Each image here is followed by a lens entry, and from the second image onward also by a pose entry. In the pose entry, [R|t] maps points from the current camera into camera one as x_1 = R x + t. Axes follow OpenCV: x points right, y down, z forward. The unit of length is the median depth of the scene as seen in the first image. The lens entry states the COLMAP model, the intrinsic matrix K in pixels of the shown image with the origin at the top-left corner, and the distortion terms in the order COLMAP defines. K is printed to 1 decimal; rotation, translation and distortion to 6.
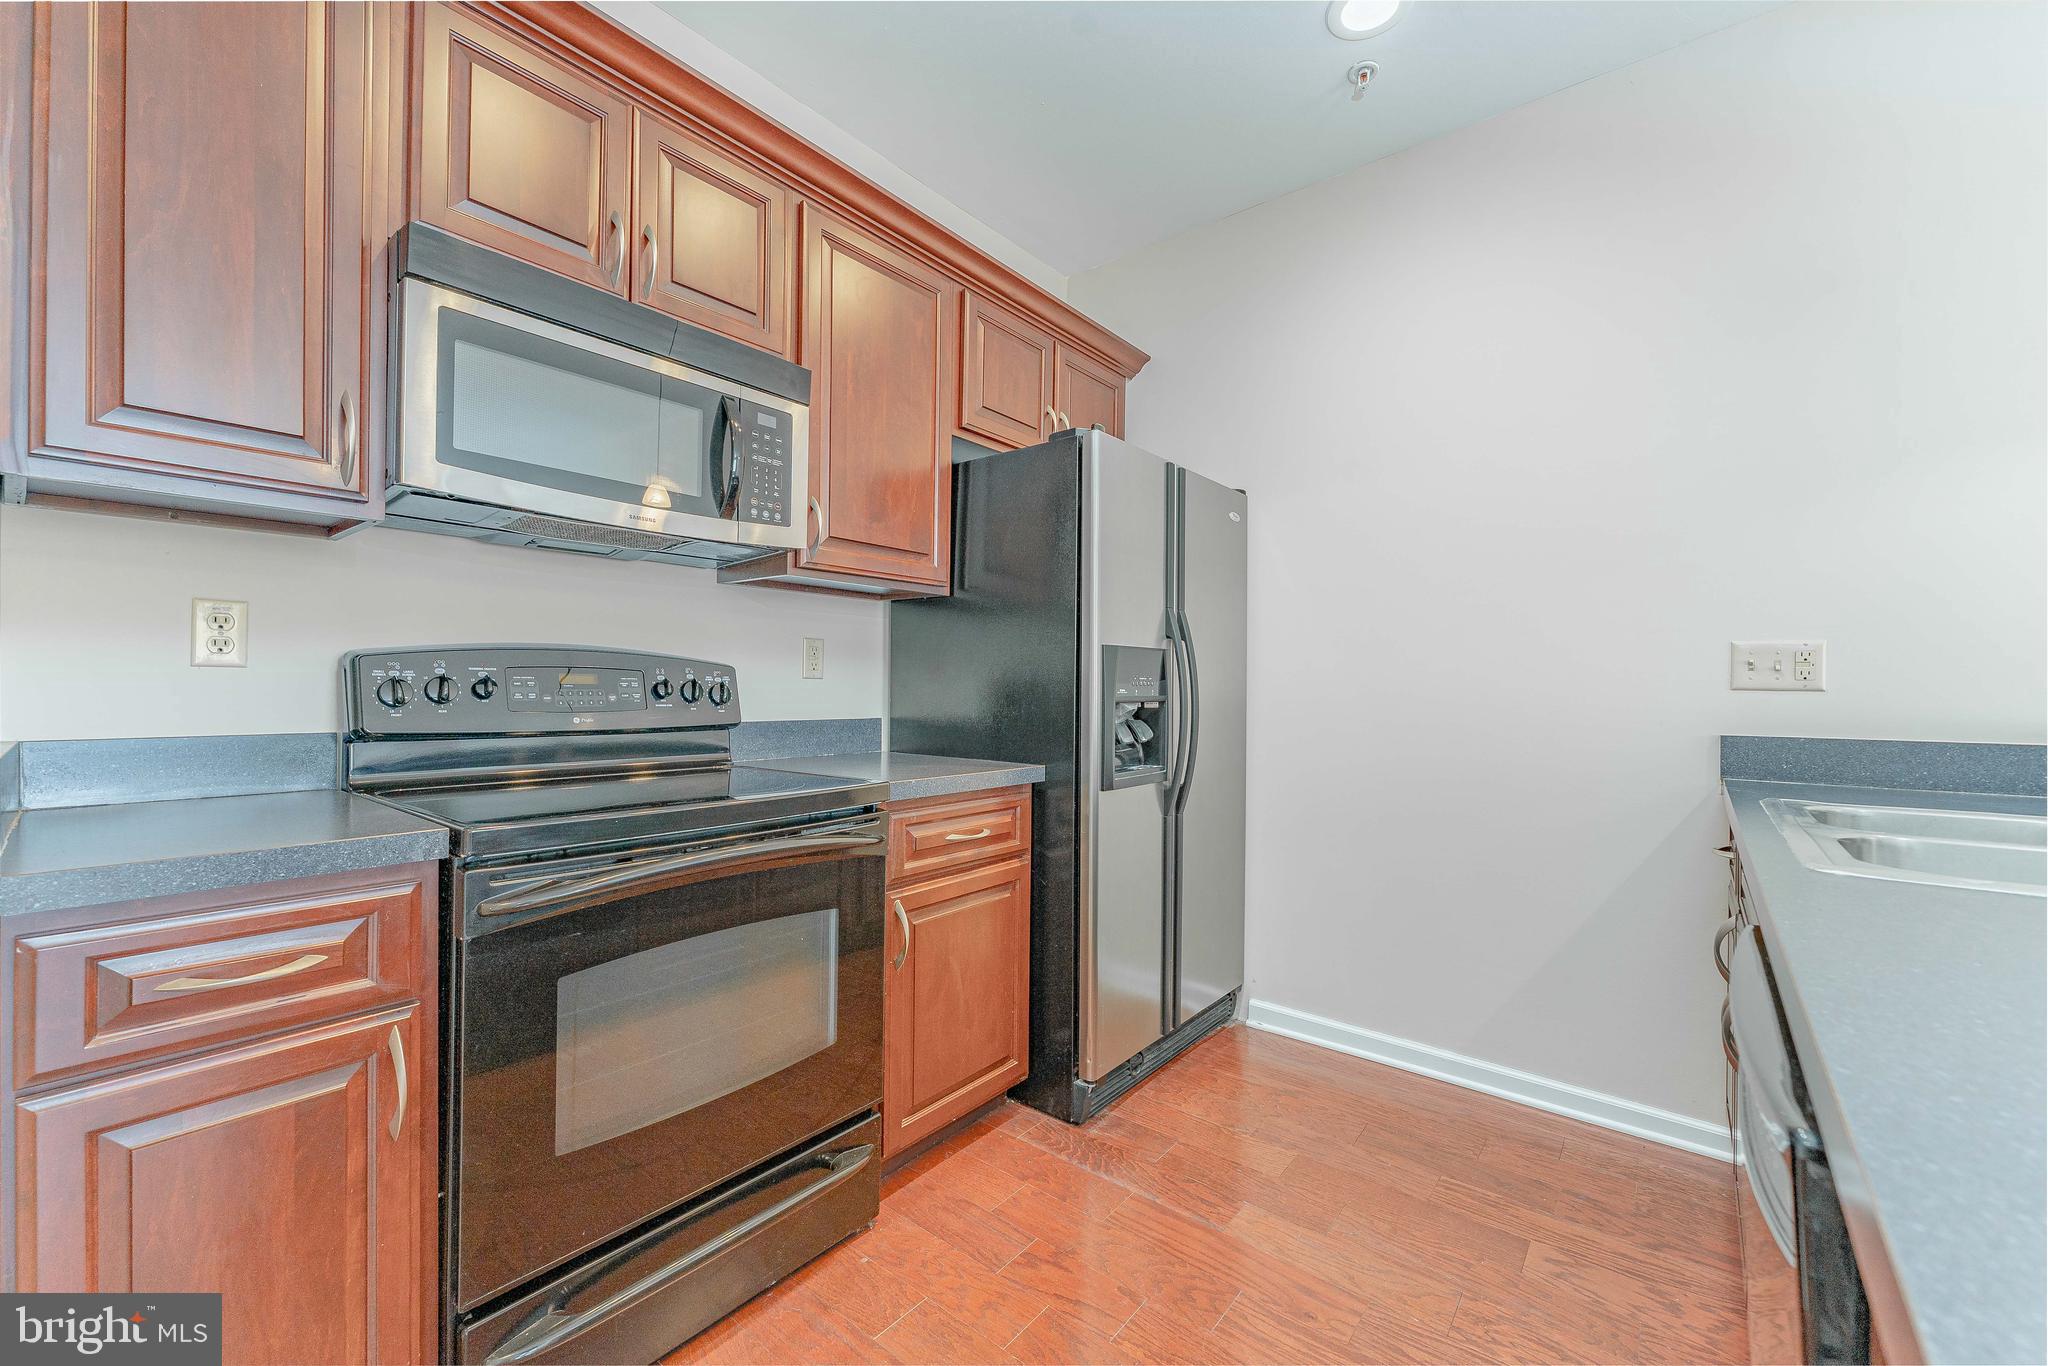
lens RADIAL K [[813.3, 0, 1016.0], [0, 813.3, 688.0], [0, 0, 1]] dist [-0.002098, -0.000195]
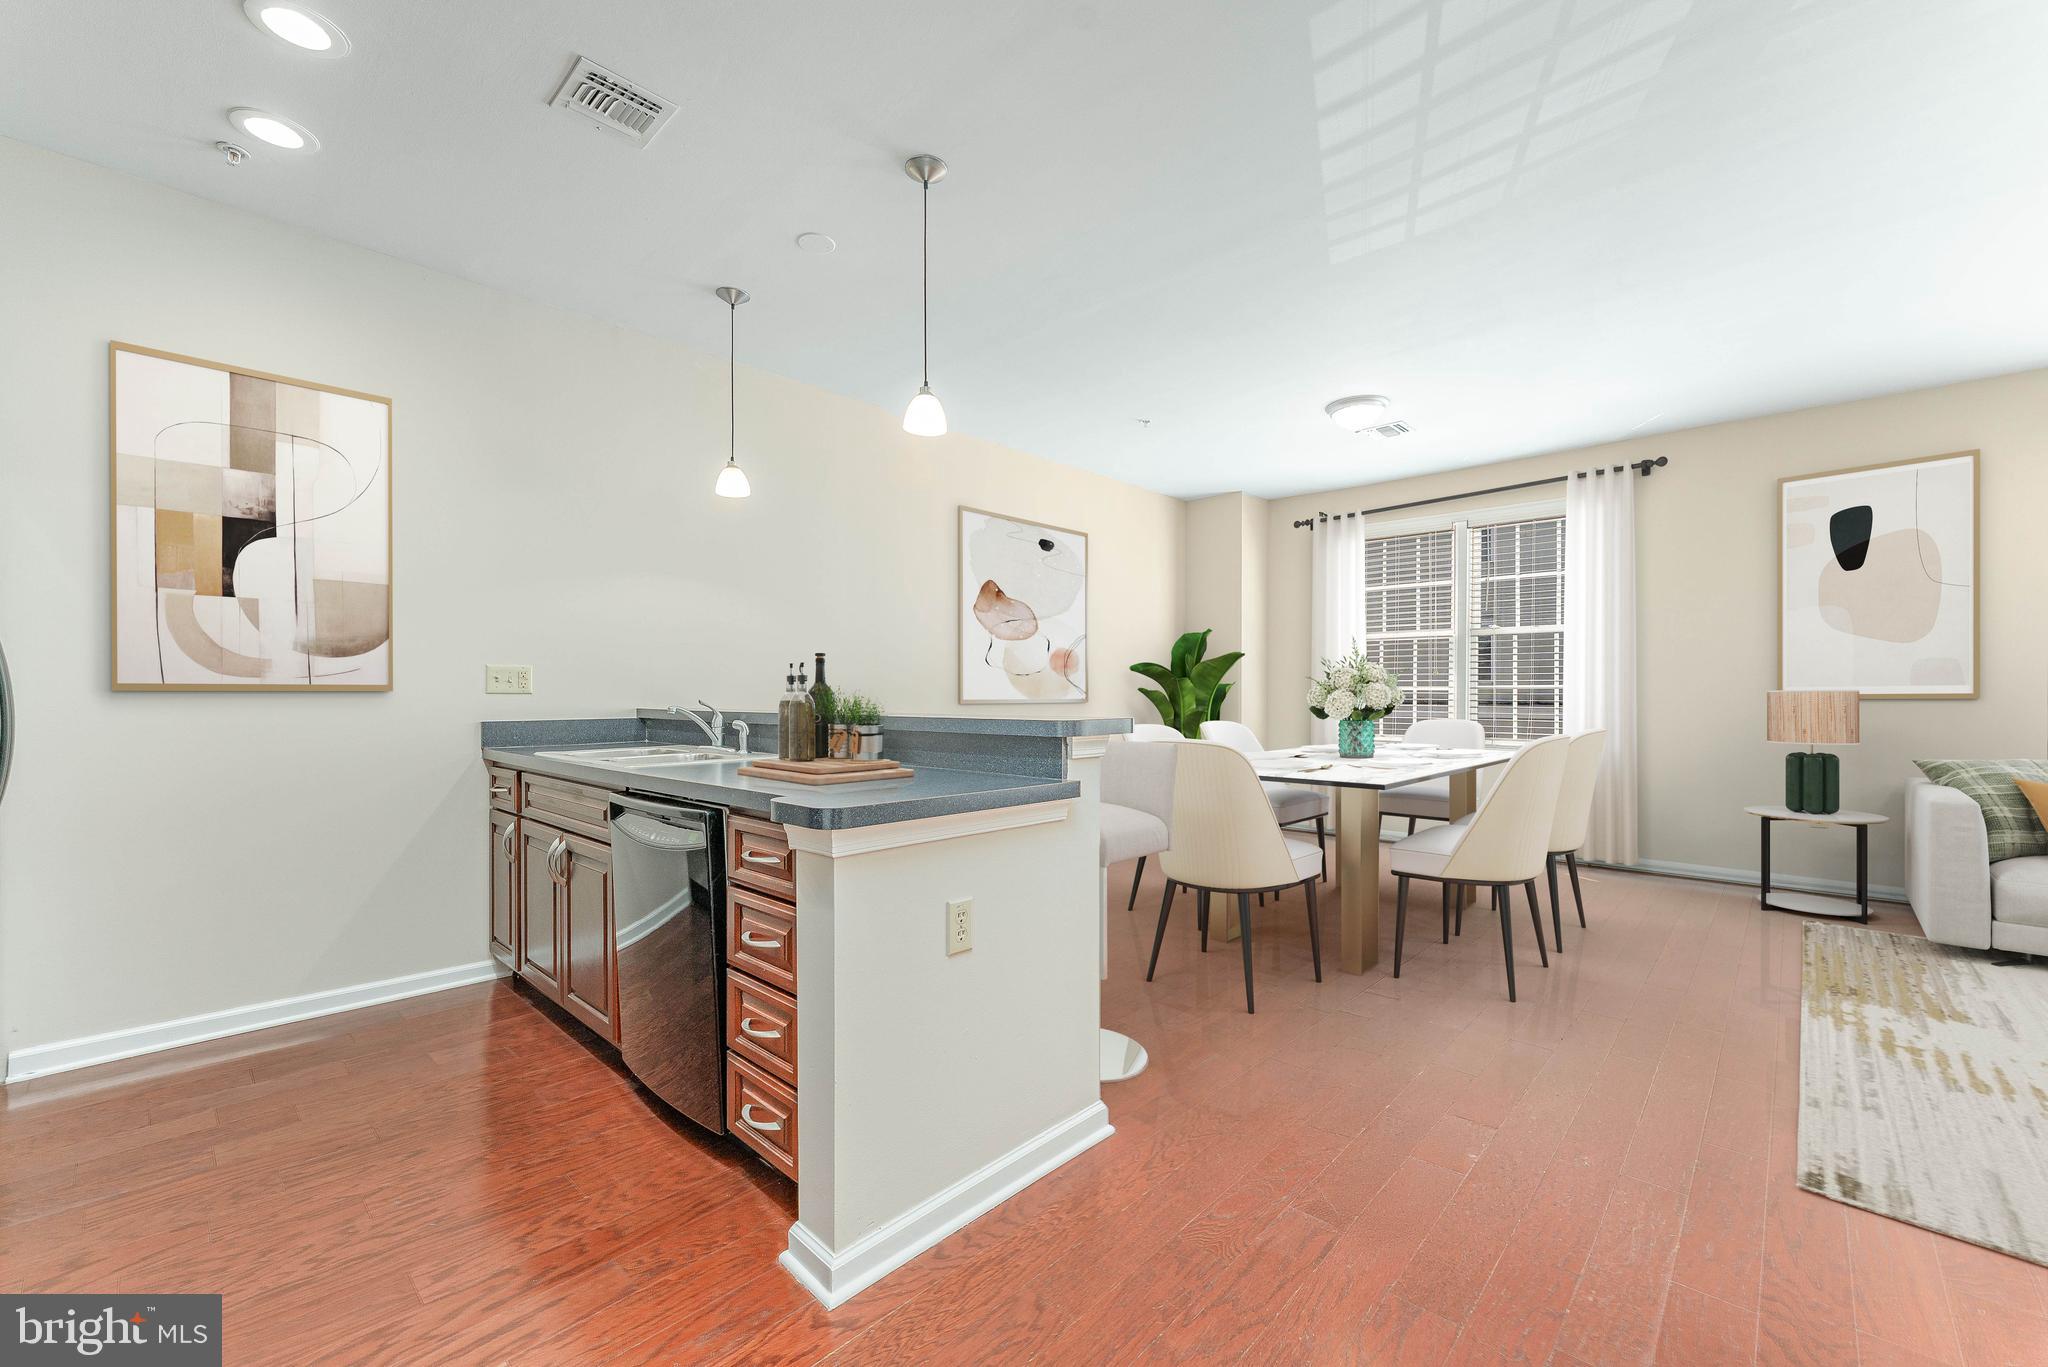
lens RADIAL K [[836.7, 0, 1024.2], [0, 836.7, 689.8], [0, 0, 1]] dist [-0.001429, -0.000089]
pose [[0.069119, -0.004064, 0.997600, -0.758145], [0.001738, 0.999991, 0.003954, -0.010769], [-0.997607, 0.001460, 0.069125, -0.208308]]
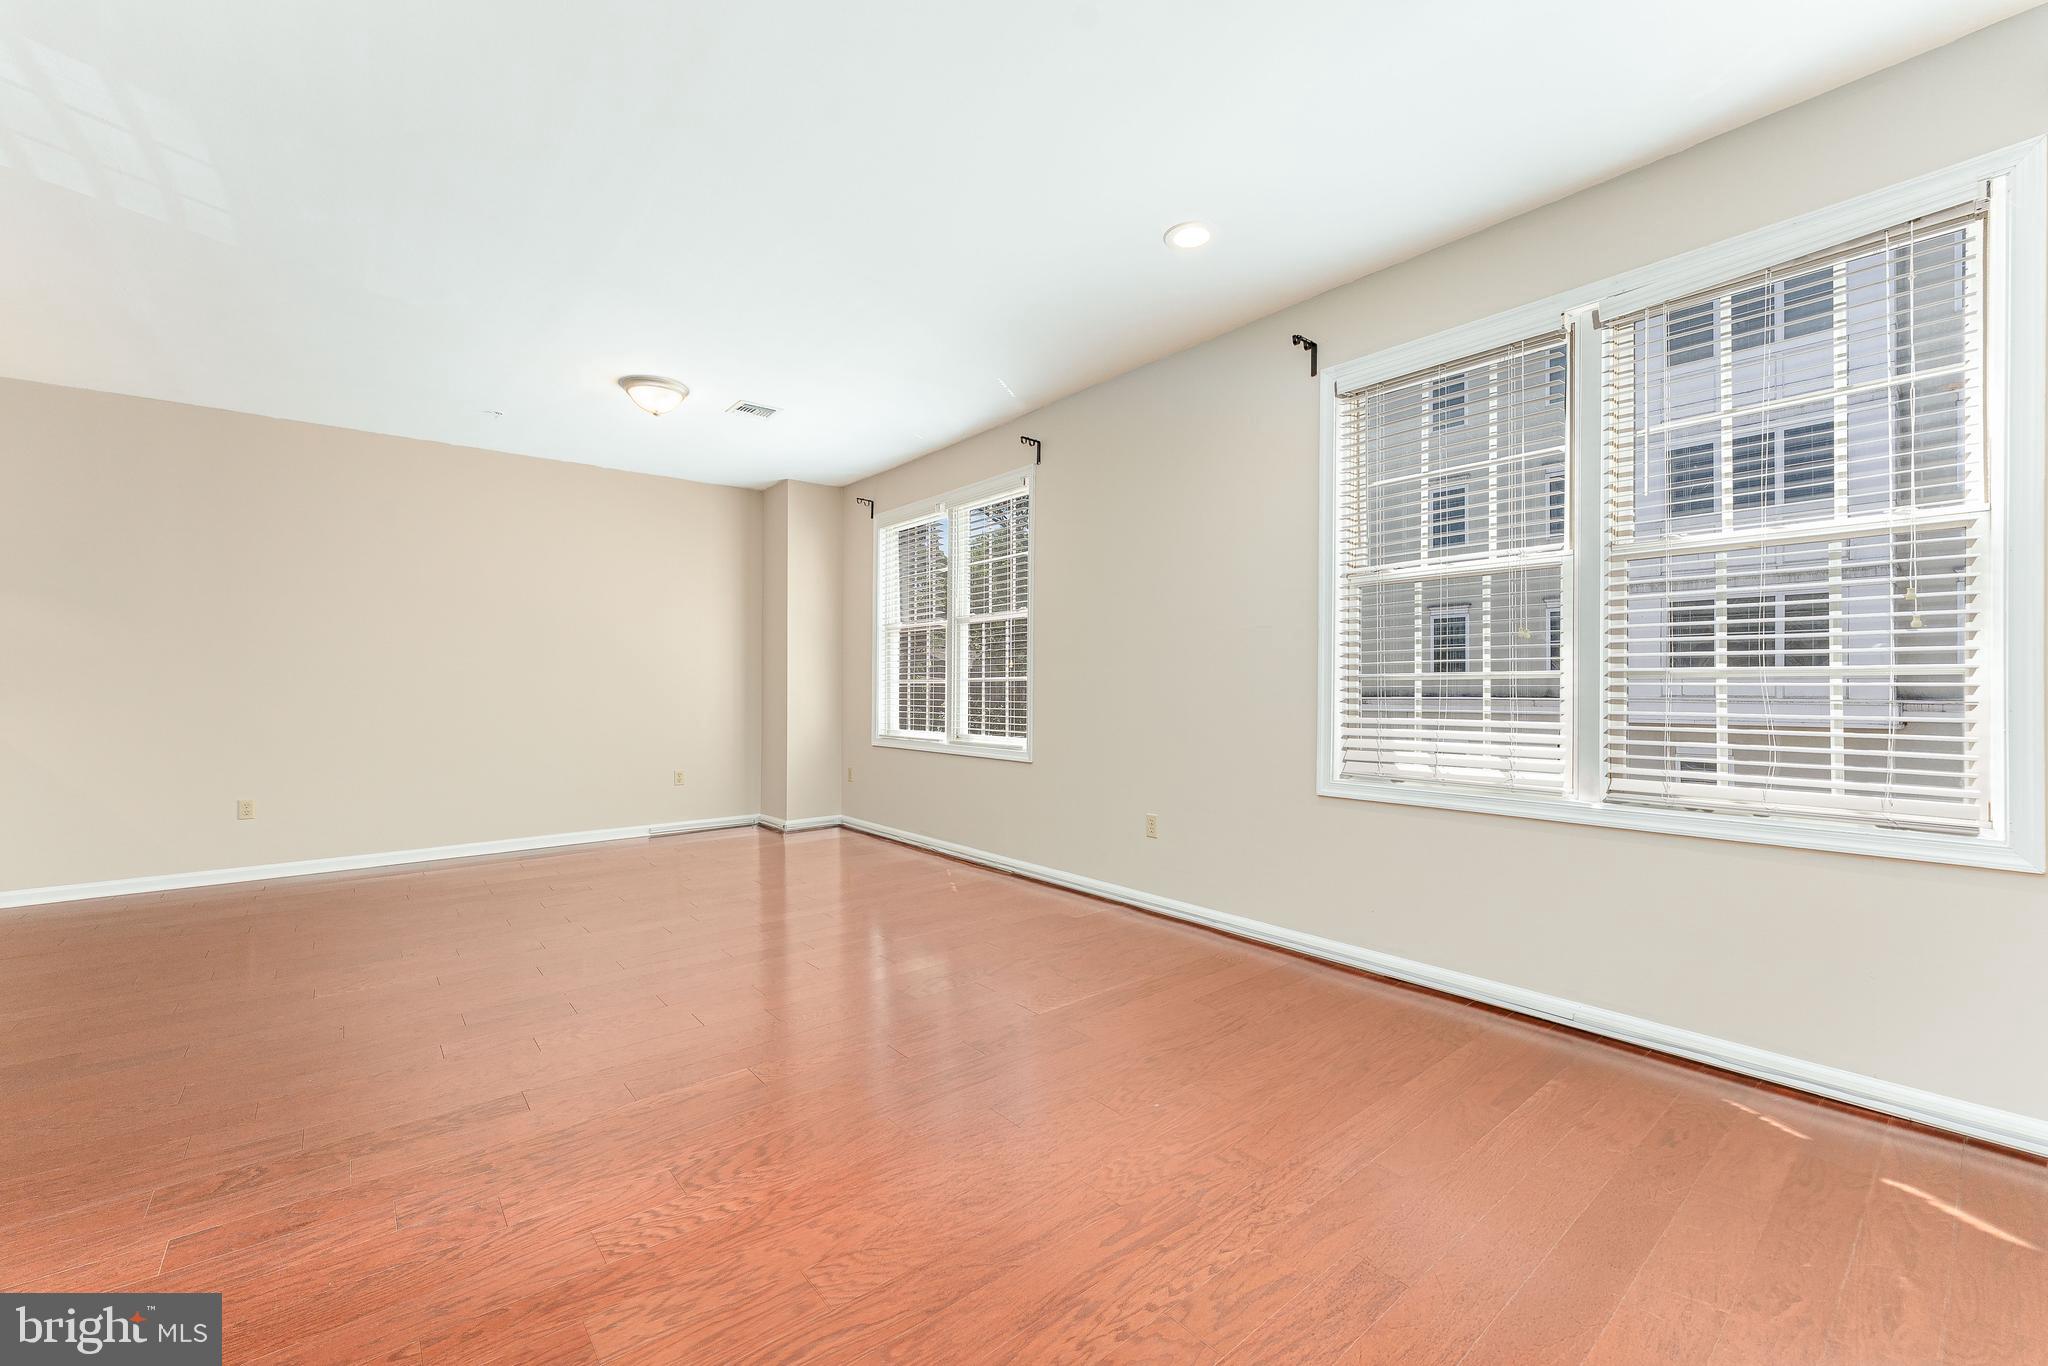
lens RADIAL K [[836.7, 0, 1024.2], [0, 836.7, 689.3], [0, 0, 1]] dist [-0.001429, -0.000089]
pose [[0.199002, -0.016394, 0.979862, -0.323043], [0.006527, 0.999860, 0.015403, -0.014656], [-0.979977, 0.003330, 0.199081, -2.524093]]
